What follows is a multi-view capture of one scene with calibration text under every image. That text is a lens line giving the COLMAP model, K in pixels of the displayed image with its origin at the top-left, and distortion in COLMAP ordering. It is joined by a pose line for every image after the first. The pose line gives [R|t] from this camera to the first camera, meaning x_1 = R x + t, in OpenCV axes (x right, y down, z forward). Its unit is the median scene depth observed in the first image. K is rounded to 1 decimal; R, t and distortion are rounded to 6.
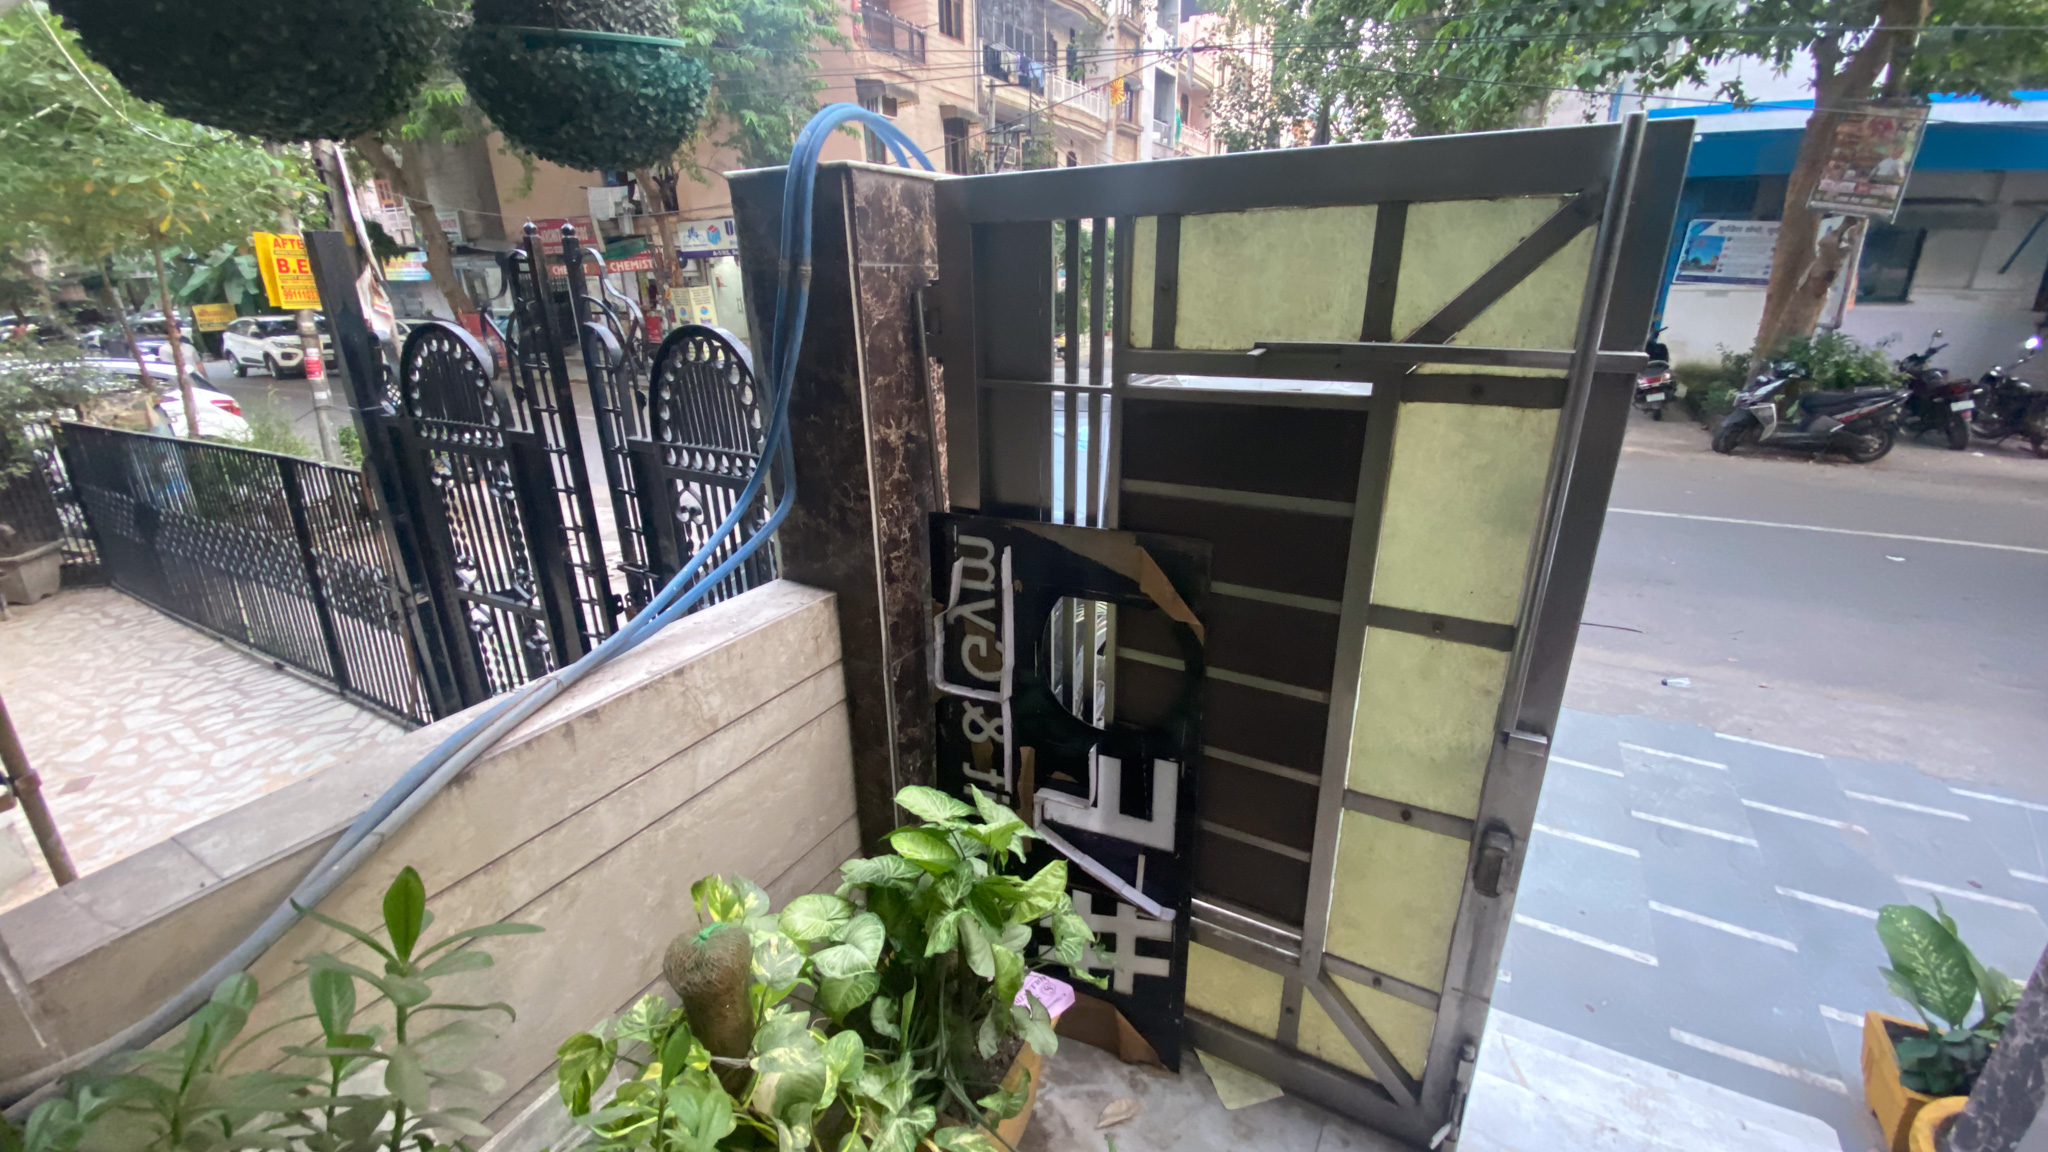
lens RADIAL K [[813.0, 0, 1023.1], [0, 813.0, 579.1], [0, 0, 1]] dist [0.005422, -0.015483]
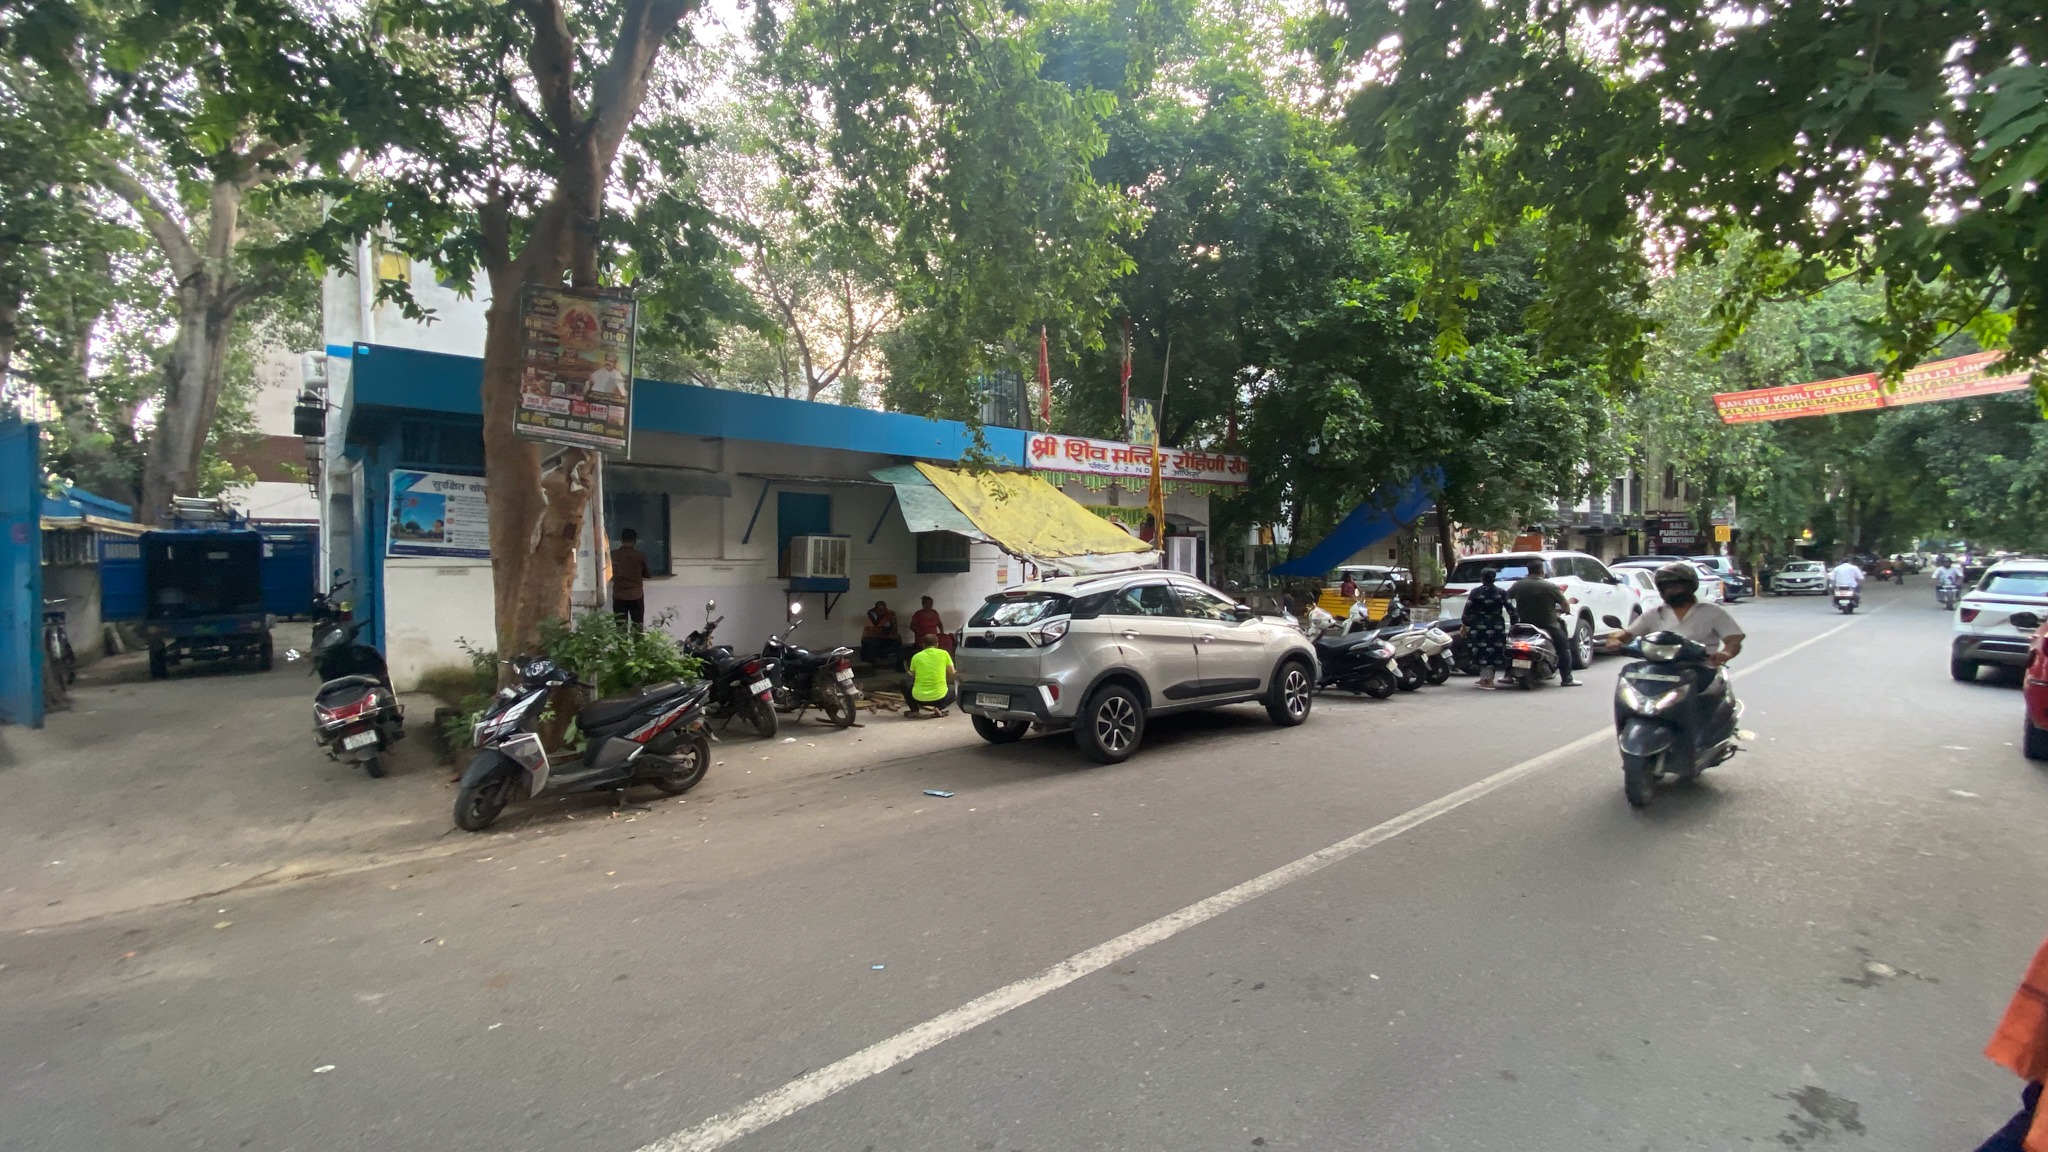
lens RADIAL K [[822.8, 0, 1018.4], [0, 822.8, 574.3], [0, 0, 1]] dist [0.016485, -0.019070]
pose [[0.352187, 0.005594, 0.935913, 0.491121], [0.326901, 0.936267, -0.128610, -0.132597], [-0.876984, 0.351245, 0.327912, 0.455272]]
